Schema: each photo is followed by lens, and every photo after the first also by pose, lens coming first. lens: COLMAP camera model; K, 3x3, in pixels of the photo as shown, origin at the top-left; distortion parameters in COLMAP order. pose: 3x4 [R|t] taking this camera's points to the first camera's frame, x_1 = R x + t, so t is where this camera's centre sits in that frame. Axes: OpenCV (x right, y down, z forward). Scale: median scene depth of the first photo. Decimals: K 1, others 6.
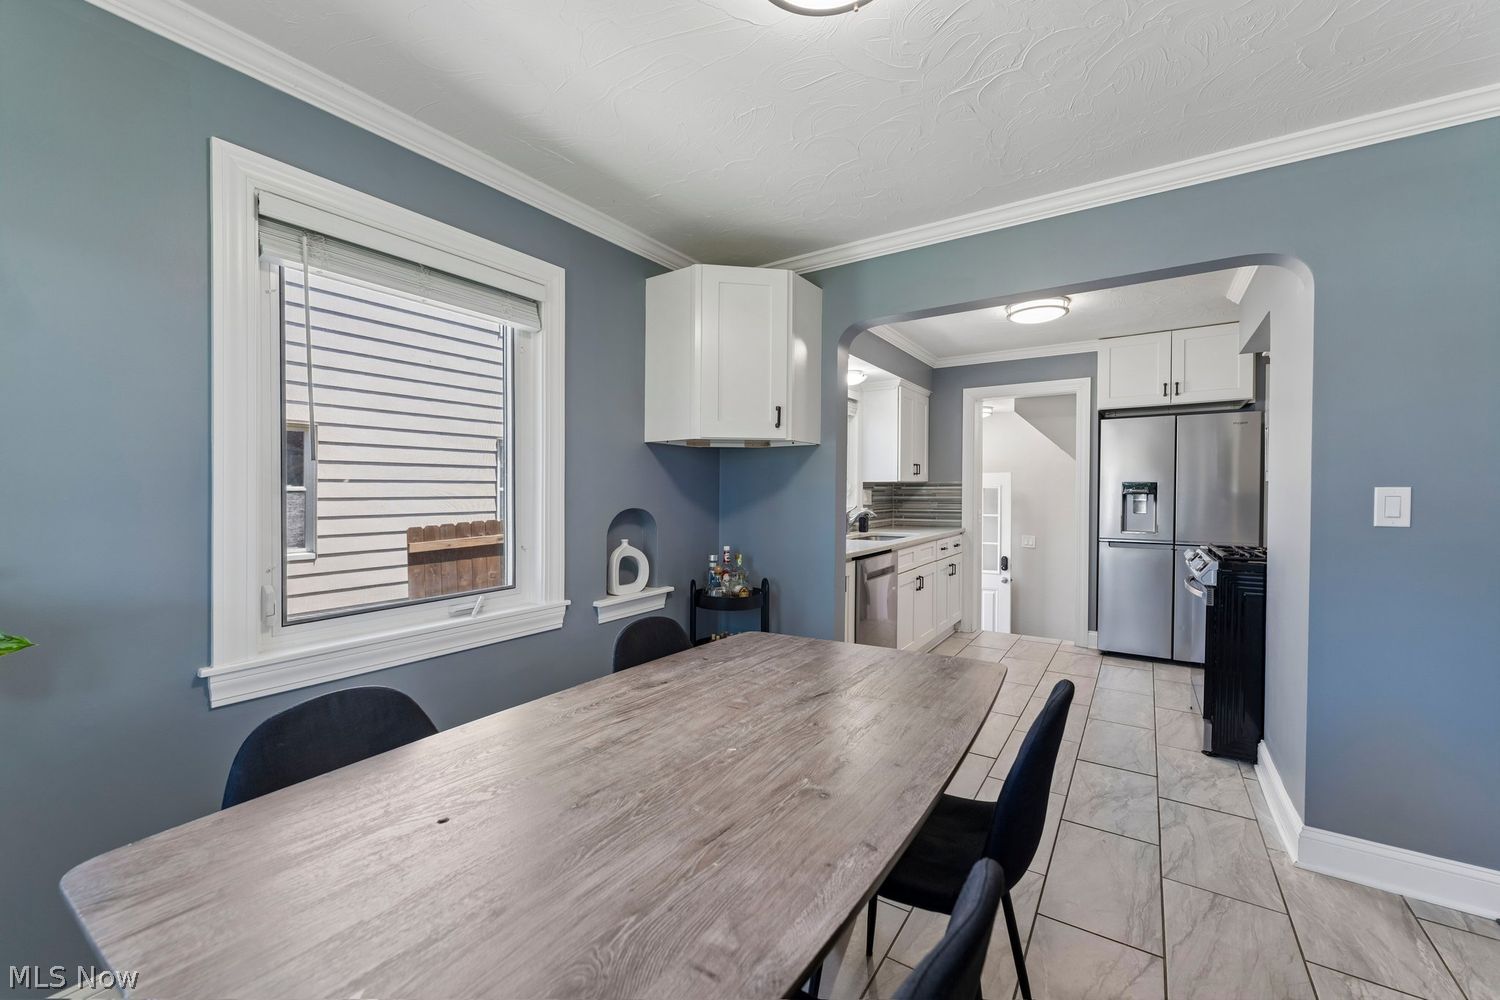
lens RADIAL K [[595.6, 0, 735.5], [0, 595.6, 505.3], [0, 0, 1]] dist [-0.000425, -0.000209]
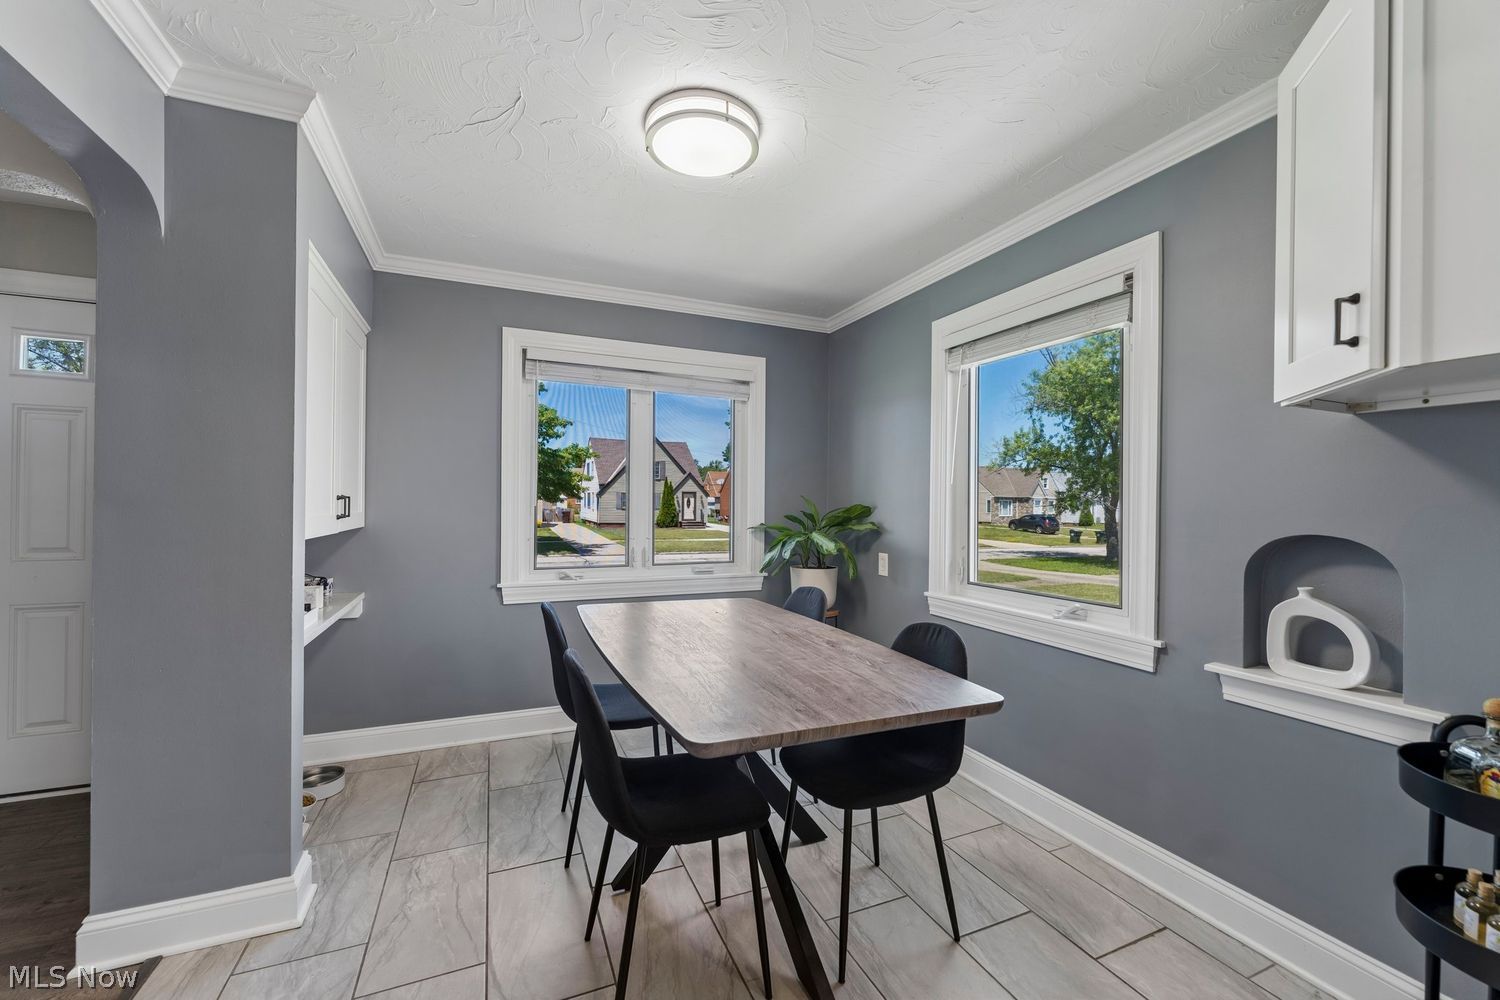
lens RADIAL K [[603.2, 0, 747.5], [0, 603.2, 502.8], [0, 0, 1]] dist [-0.001238, -0.000656]
pose [[-0.535228, 0.000016, -0.844708, 0.403069], [-0.026833, 0.999495, 0.017021, -0.014107], [0.844281, 0.031776, -0.534957, 0.559437]]
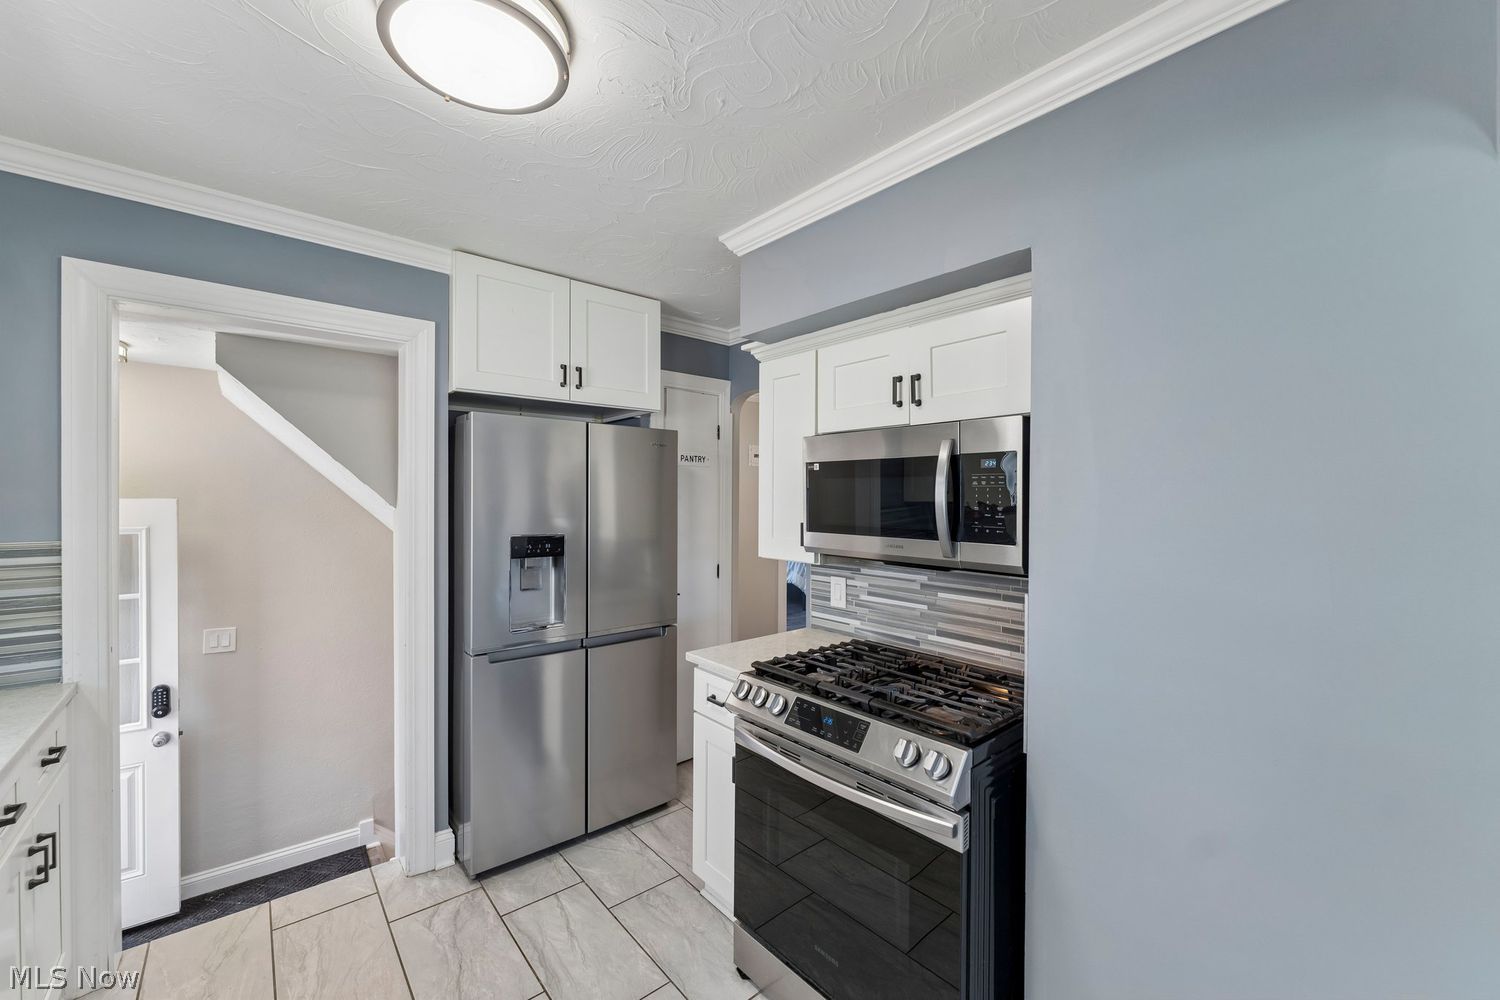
lens RADIAL K [[596.5, 0, 746.1], [0, 596.5, 501.9], [0, 0, 1]] dist [-0.000817, 0.000030]
pose [[0.262576, -0.005972, 0.964893, 0.206007], [0.016392, 0.999864, 0.001727, -0.069324], [-0.964772, 0.015363, 0.262638, 0.690345]]
